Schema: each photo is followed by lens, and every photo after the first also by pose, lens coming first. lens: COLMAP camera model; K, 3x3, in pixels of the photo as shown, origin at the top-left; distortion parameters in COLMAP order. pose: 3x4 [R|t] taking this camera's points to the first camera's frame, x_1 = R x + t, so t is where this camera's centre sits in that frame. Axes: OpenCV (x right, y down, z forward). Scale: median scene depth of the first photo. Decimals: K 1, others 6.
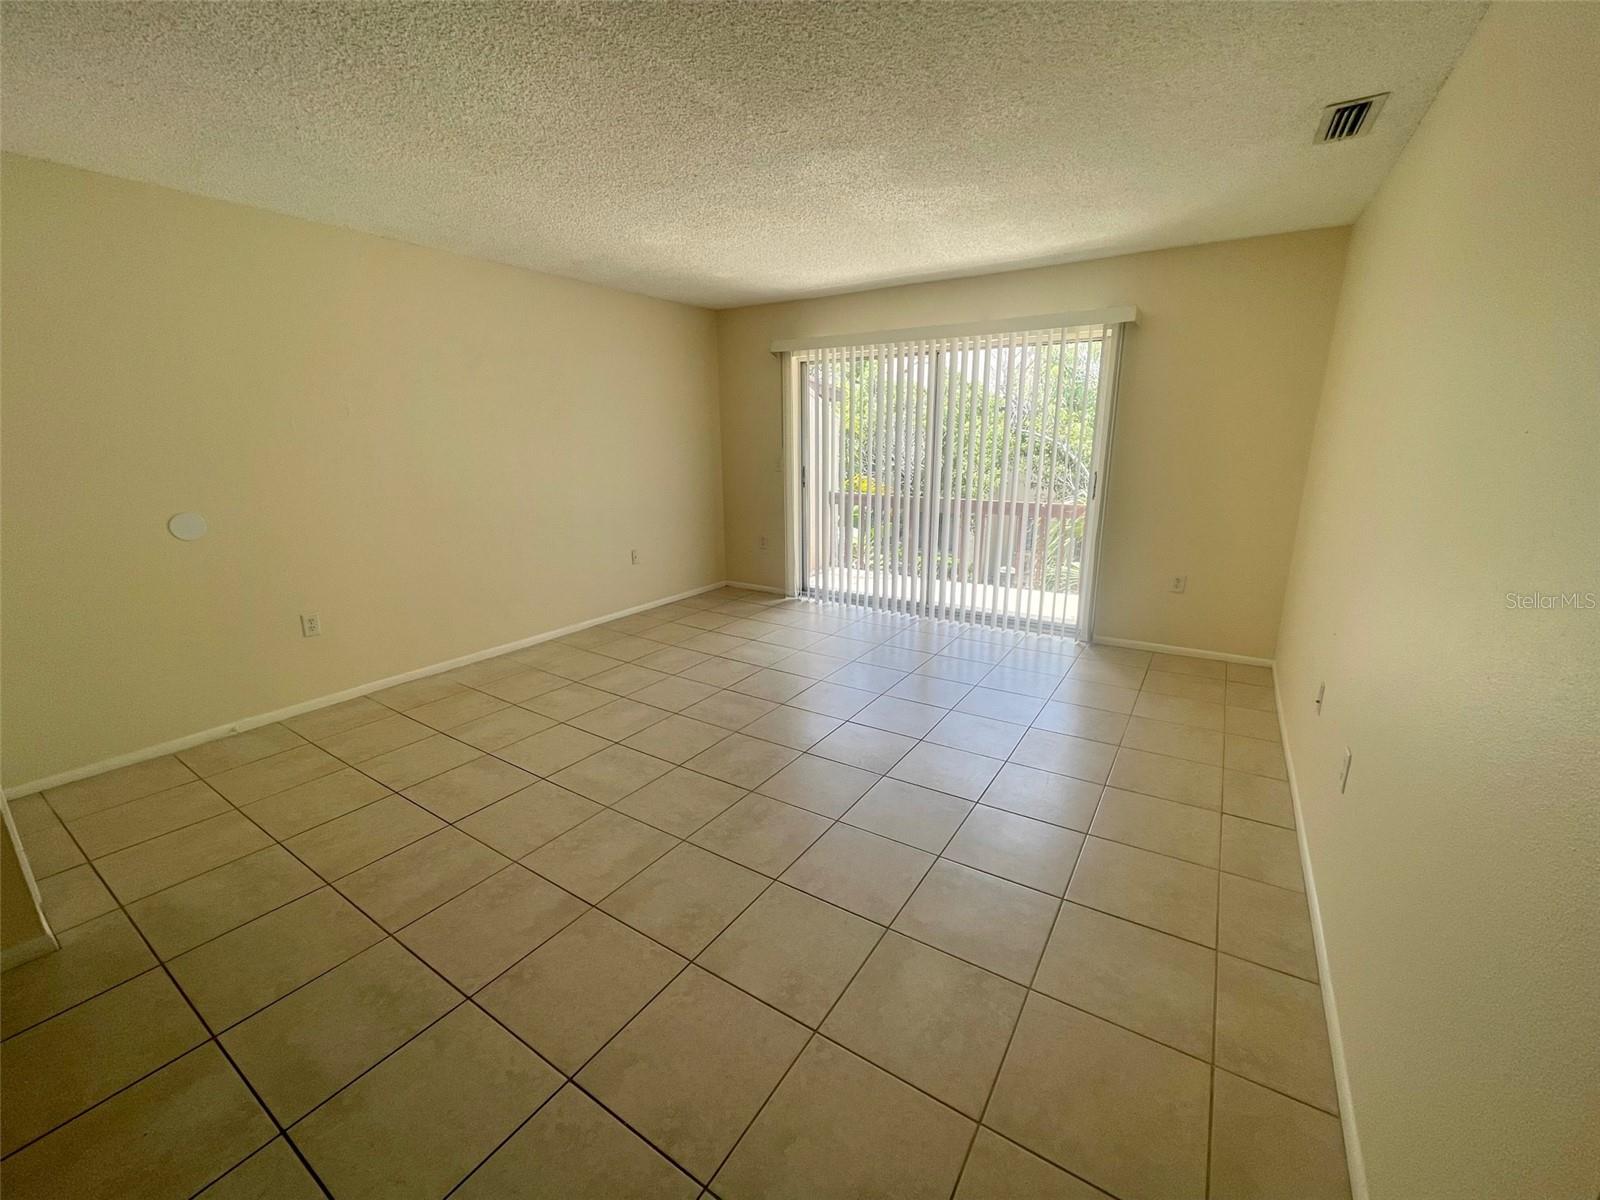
lens RADIAL K [[646.7, 0, 795.2], [0, 646.7, 601.5], [0, 0, 1]] dist [-0.001425, -0.000017]
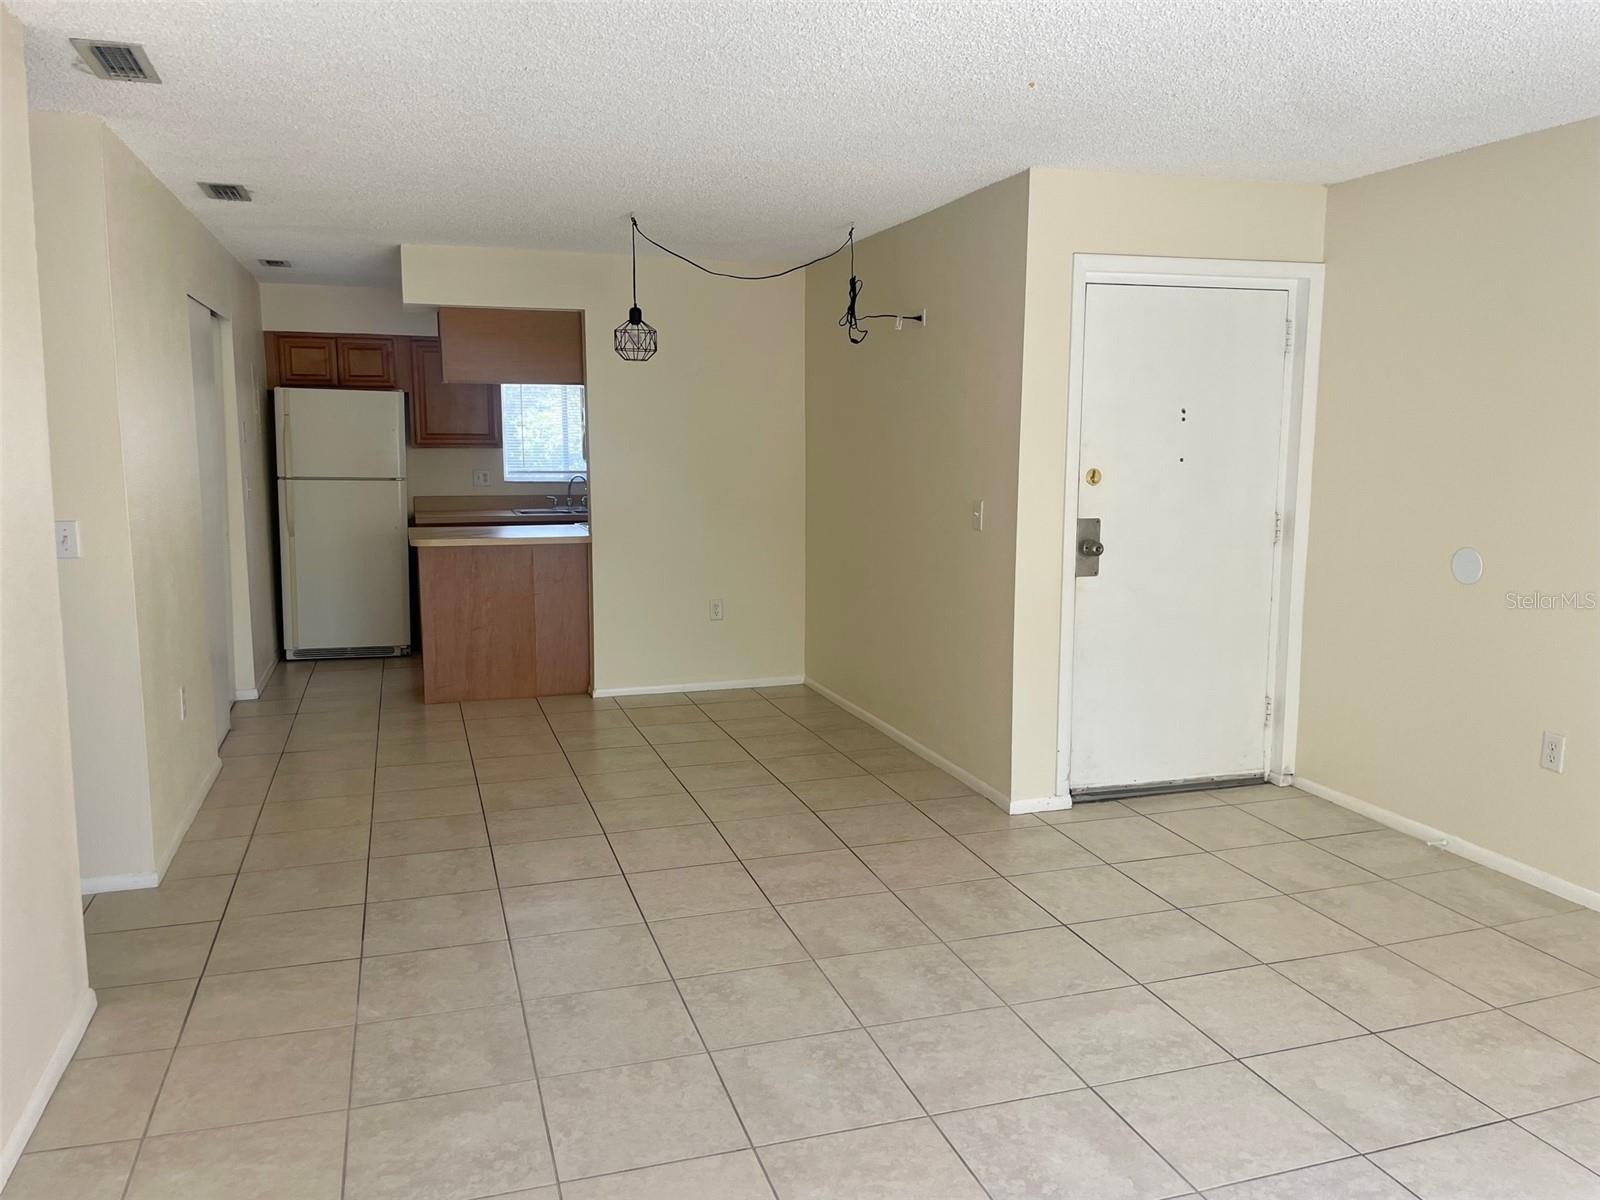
lens RADIAL K [[1199.6, 0, 805.8], [0, 1199.6, 592.3], [0, 0, 1]] dist [0.074582, -0.083005]
pose [[-0.621389, 0.110525, -0.775668, 0.645167], [-0.192656, 0.938051, 0.288001, -0.339944], [0.759447, 0.328397, -0.561601, 1.187569]]
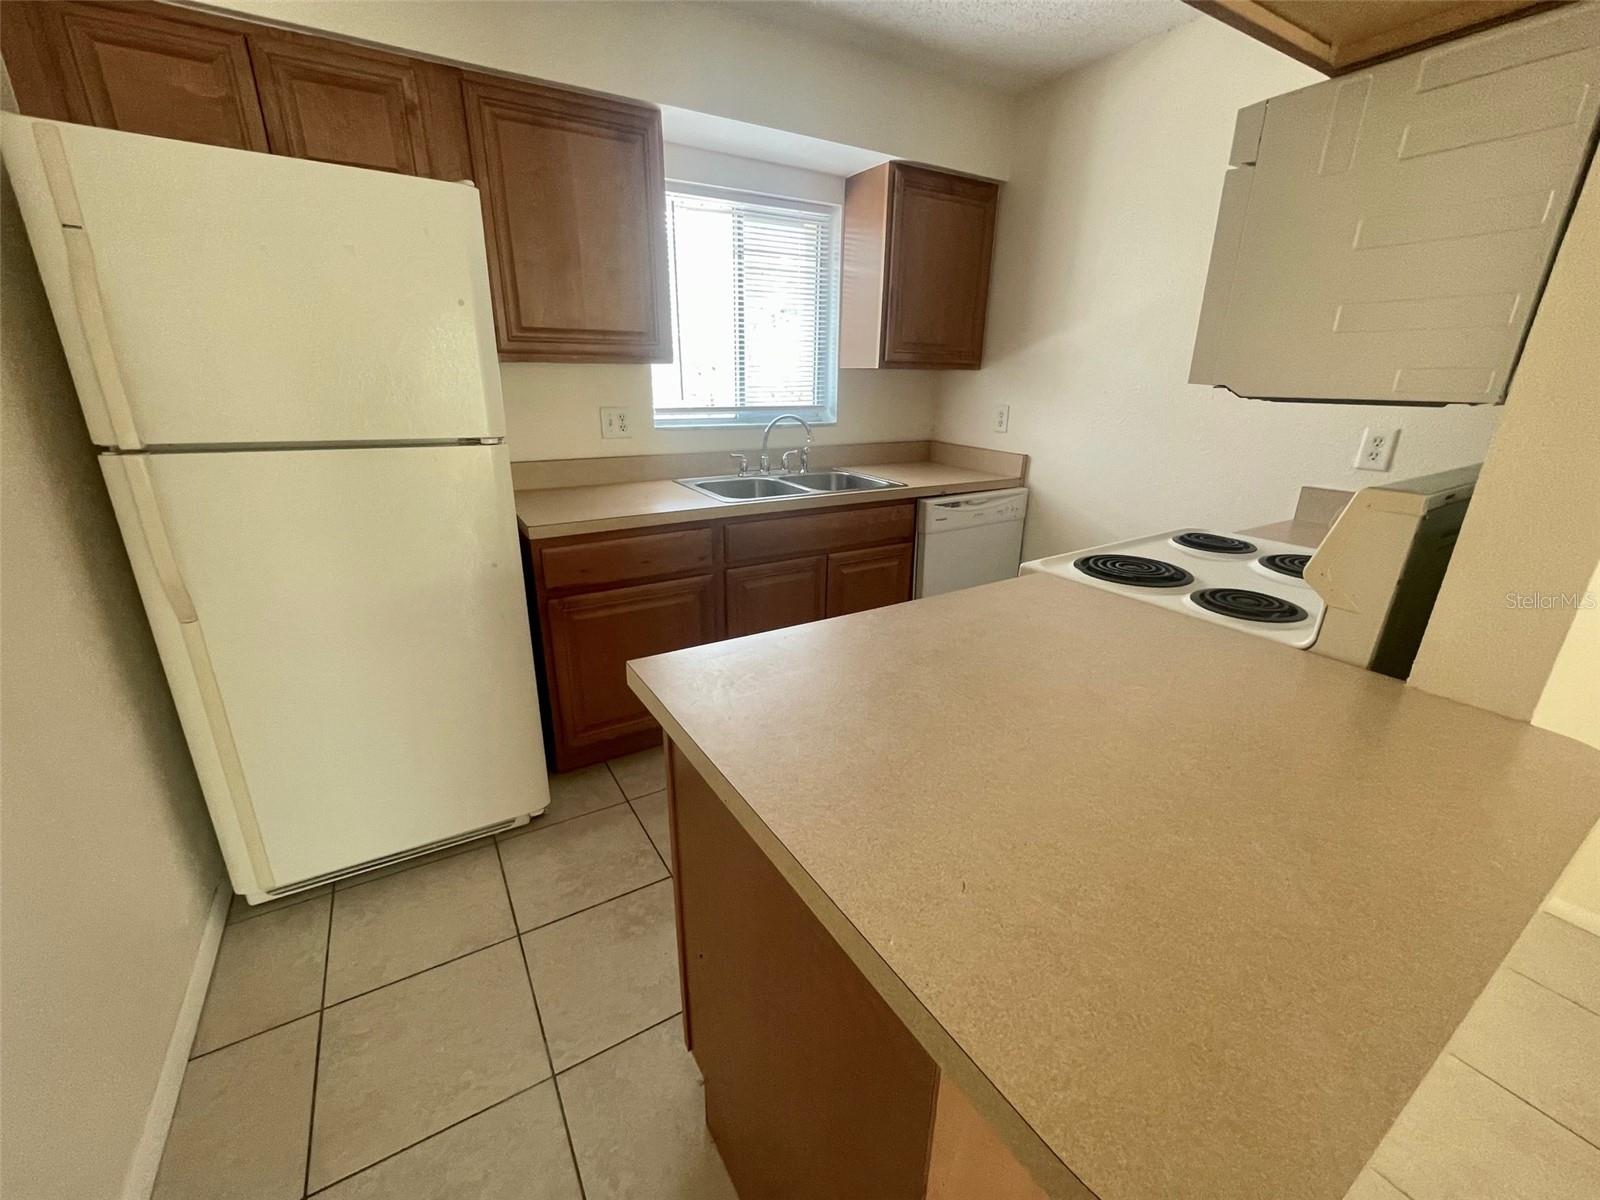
lens RADIAL K [[646.7, 0, 793.4], [0, 646.7, 598.5], [0, 0, 1]] dist [-0.001425, -0.000017]
pose [[-0.438023, 0.300307, -0.847320, -1.149096], [-0.221553, 0.877416, 0.425506, 0.497883], [0.871235, 0.374108, -0.317794, -1.647915]]
